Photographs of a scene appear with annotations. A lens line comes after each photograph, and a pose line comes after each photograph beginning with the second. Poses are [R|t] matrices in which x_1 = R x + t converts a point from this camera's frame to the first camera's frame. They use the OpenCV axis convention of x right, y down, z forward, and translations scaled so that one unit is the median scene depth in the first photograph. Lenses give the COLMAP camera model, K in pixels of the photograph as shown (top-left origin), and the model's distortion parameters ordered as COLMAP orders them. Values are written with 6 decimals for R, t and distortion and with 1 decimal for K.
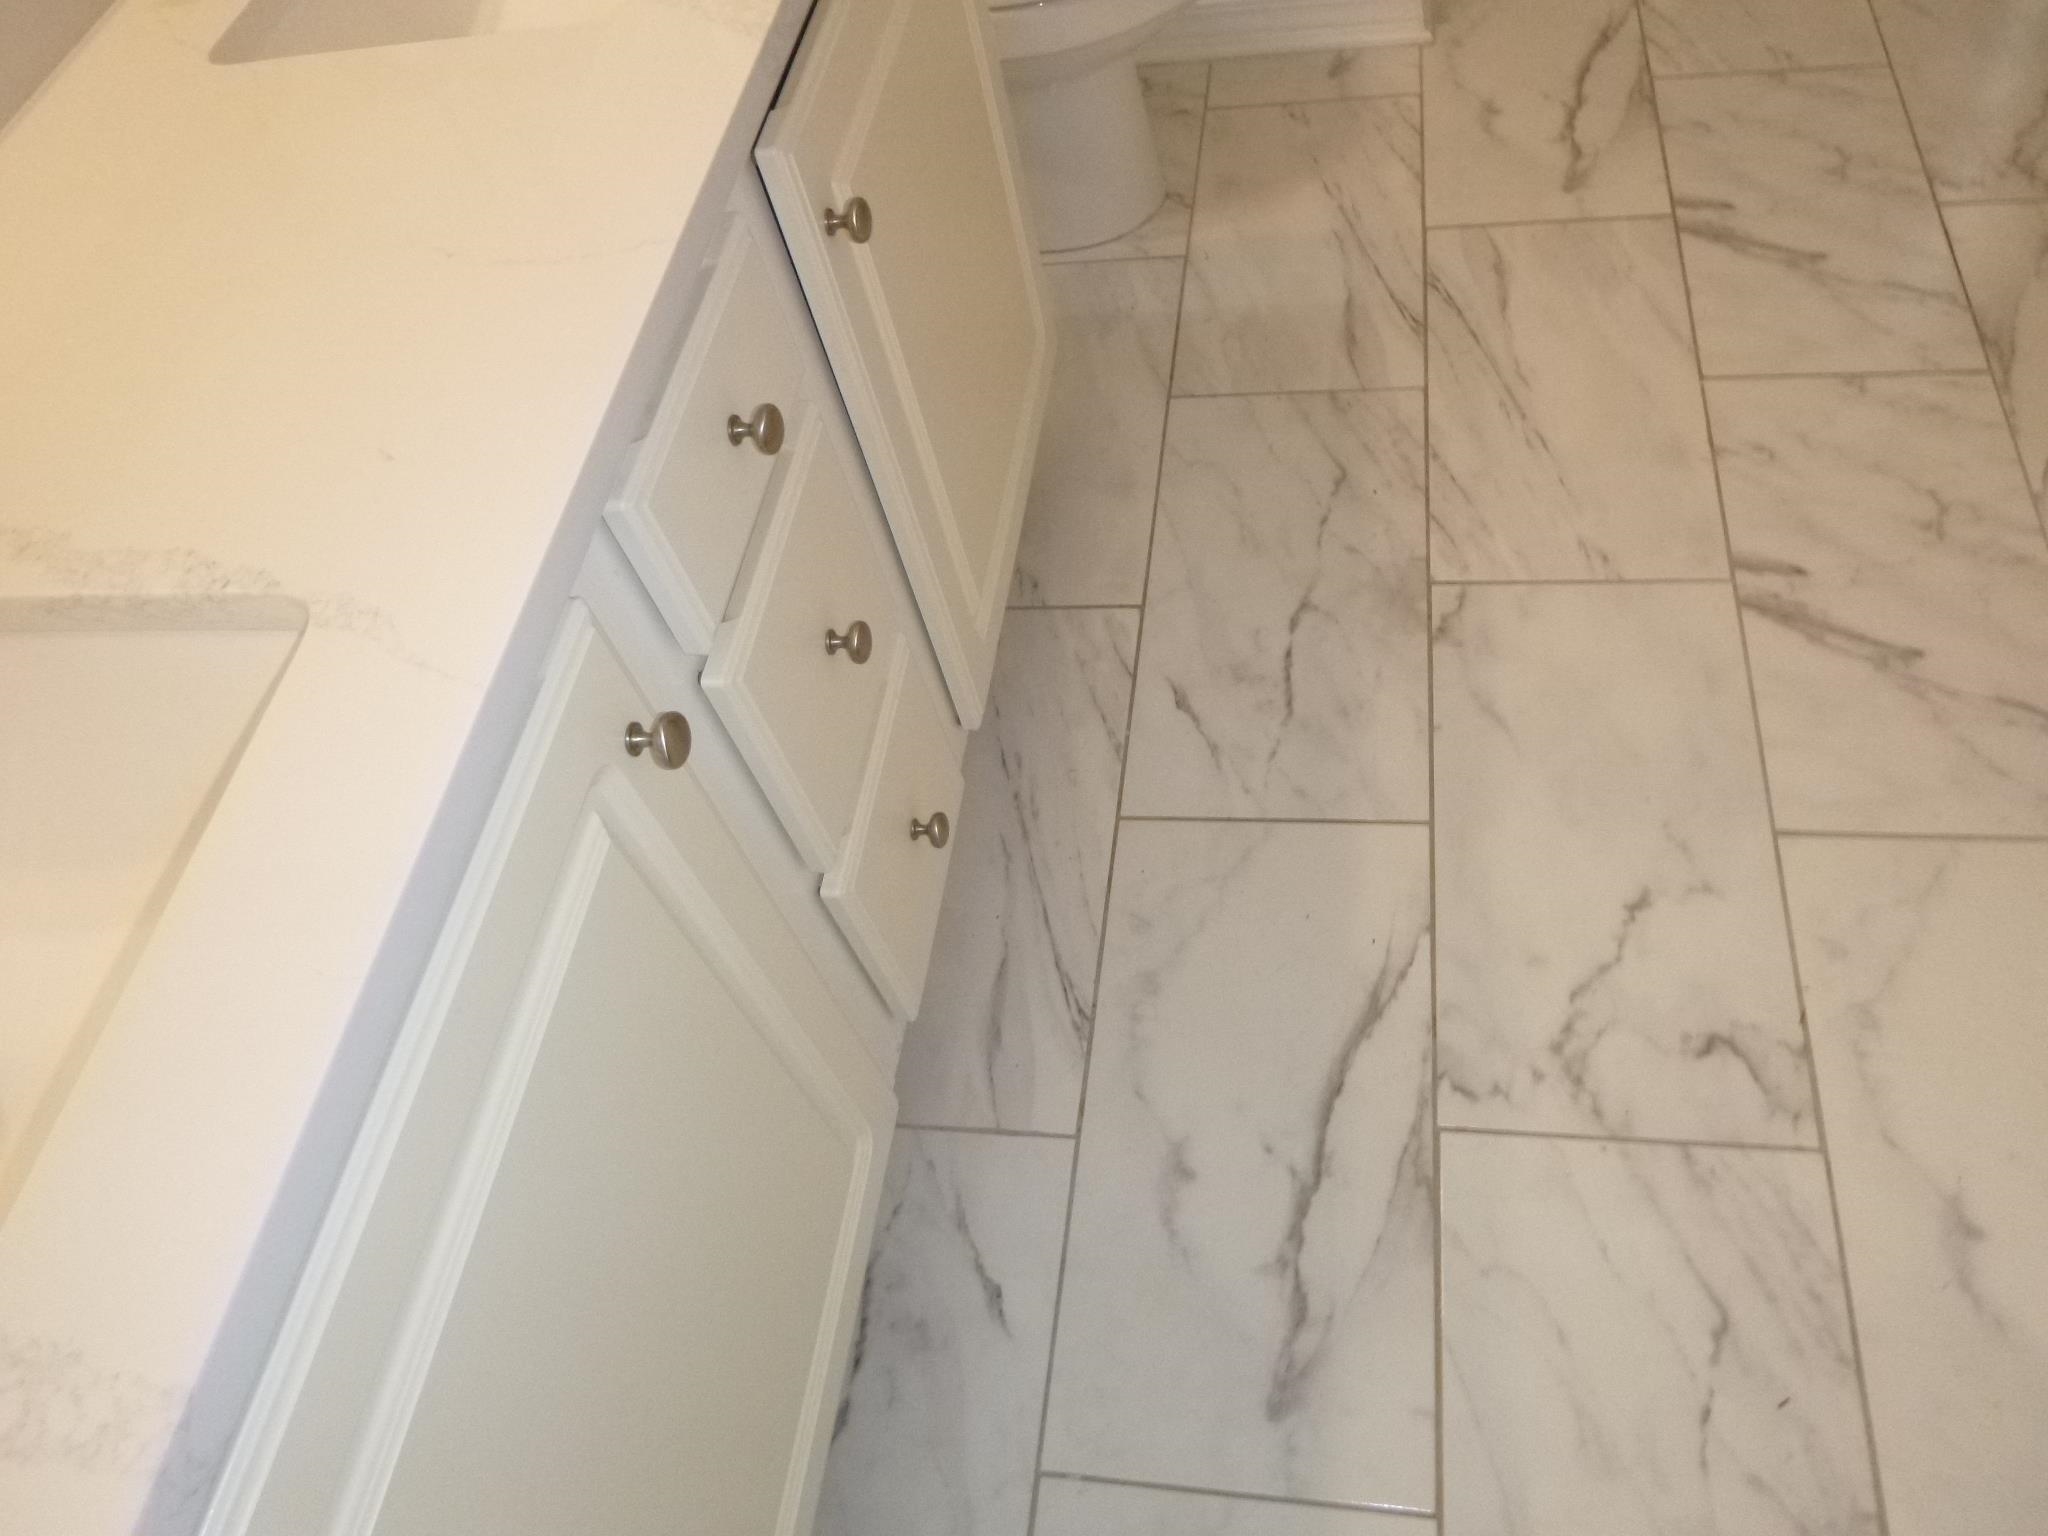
lens RADIAL K [[1523.0, 0, 1031.7], [0, 1523.0, 746.4], [0, 0, 1]] dist [-0.023018, 0.004881]
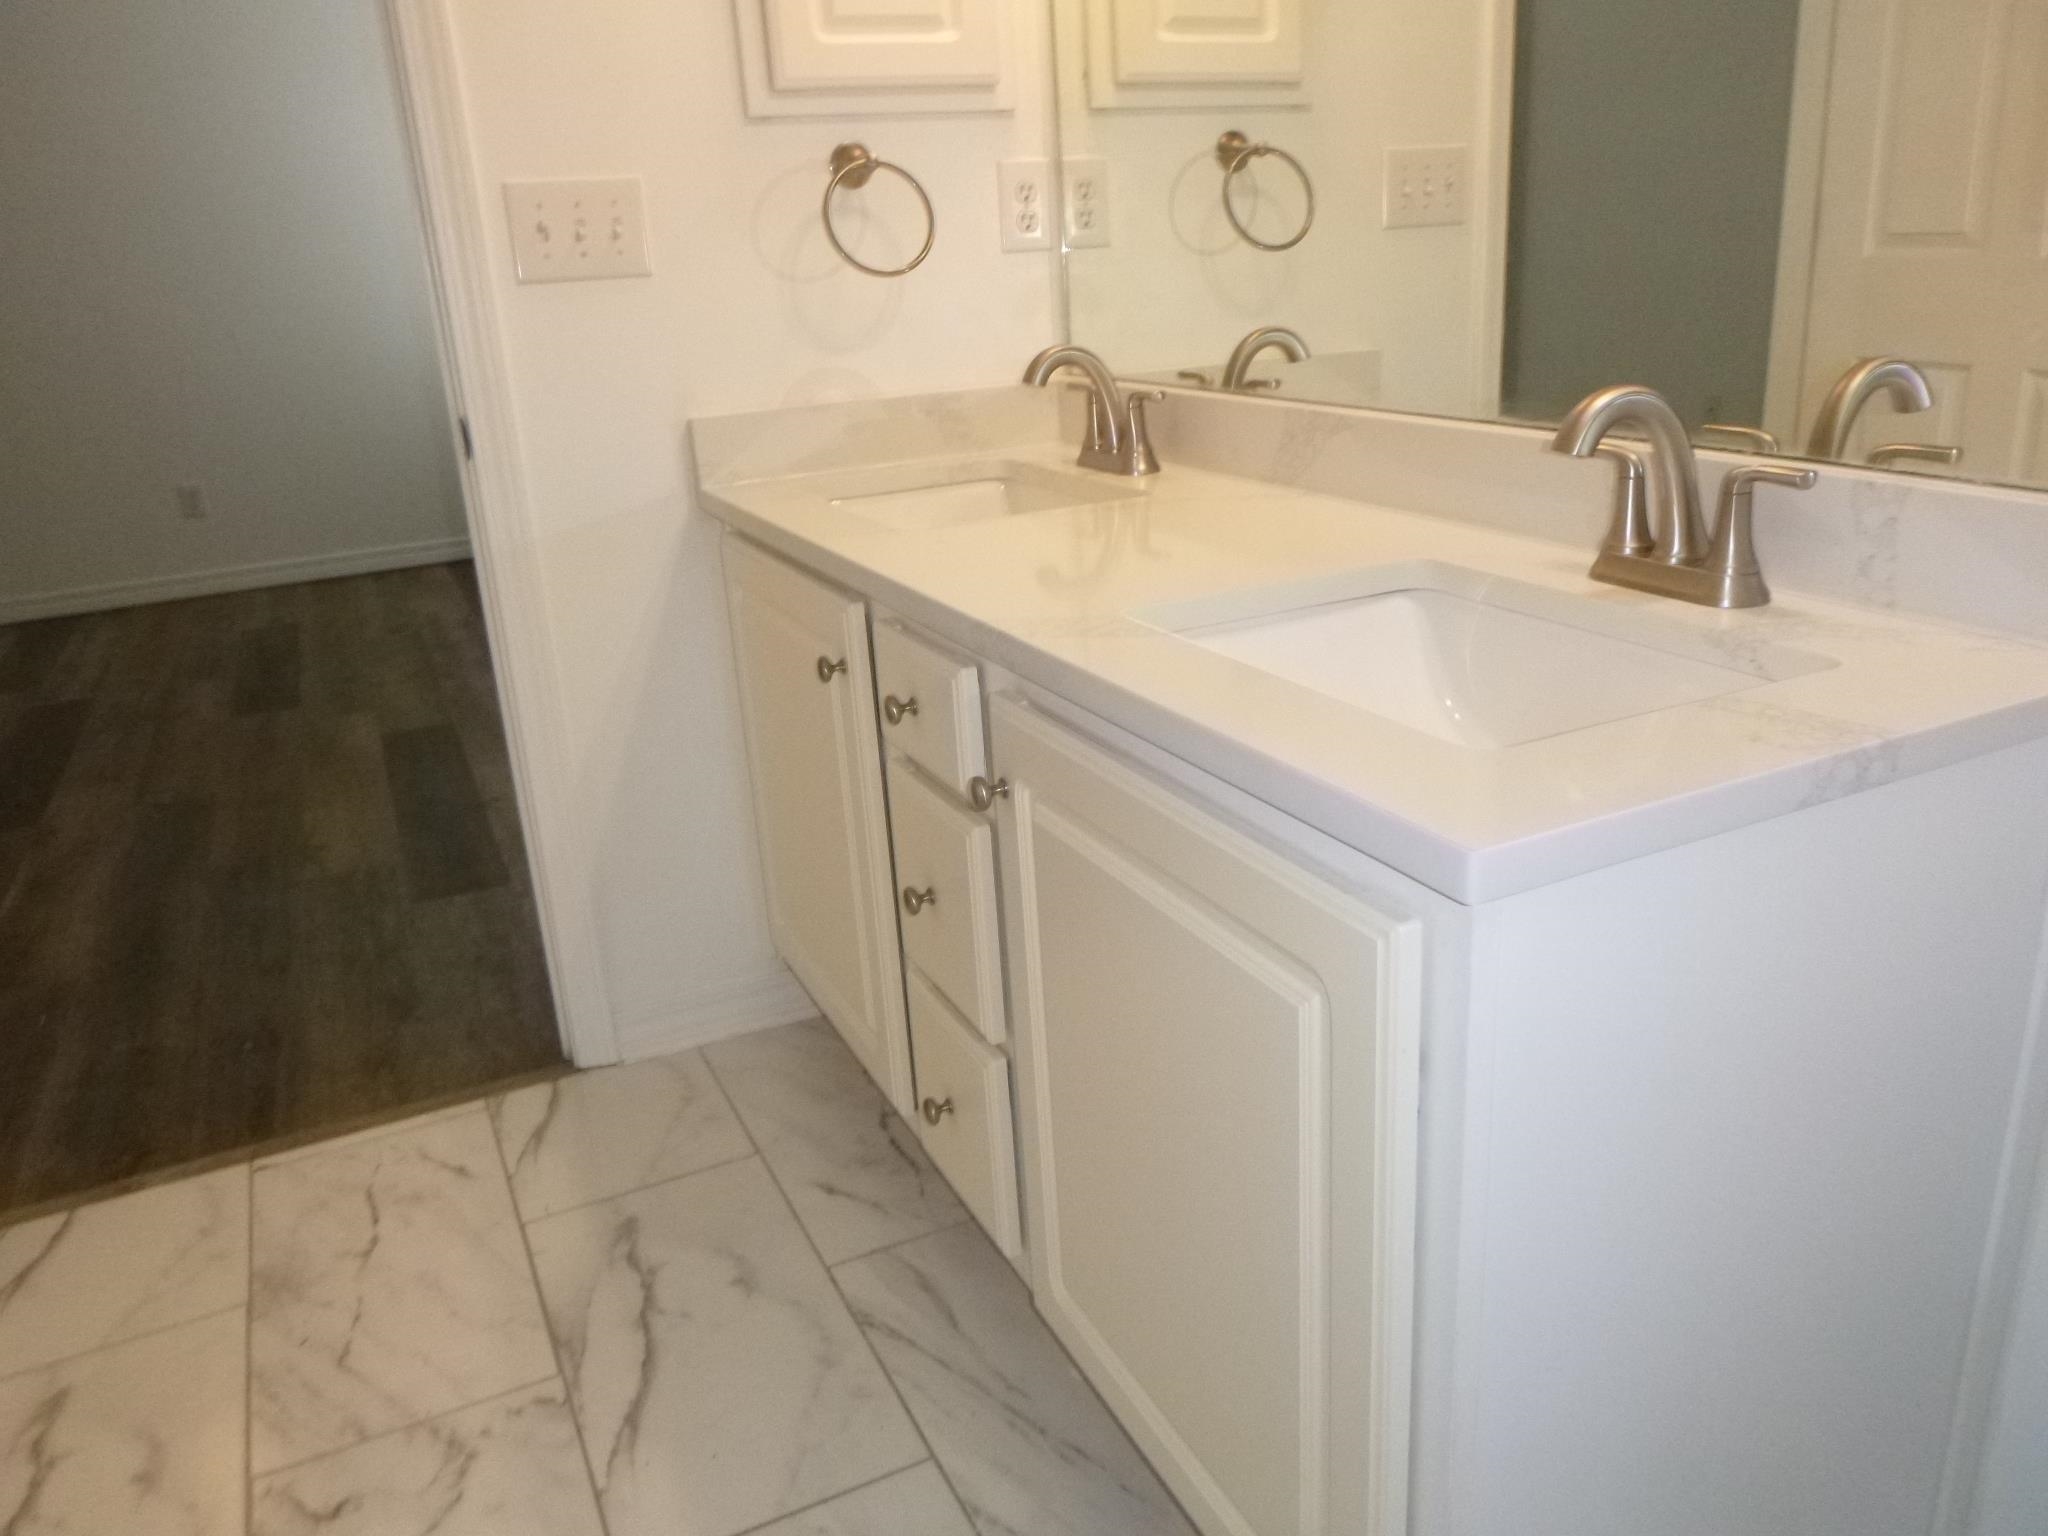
lens RADIAL K [[1527.9, 0, 1050.2], [0, 1527.9, 751.6], [0, 0, 1]] dist [-0.037402, 0.011764]
pose [[-0.806894, 0.376048, -0.455532, 0.293063], [-0.348368, 0.319838, 0.881104, -1.067341], [0.477034, 0.869650, -0.127072, 0.835907]]
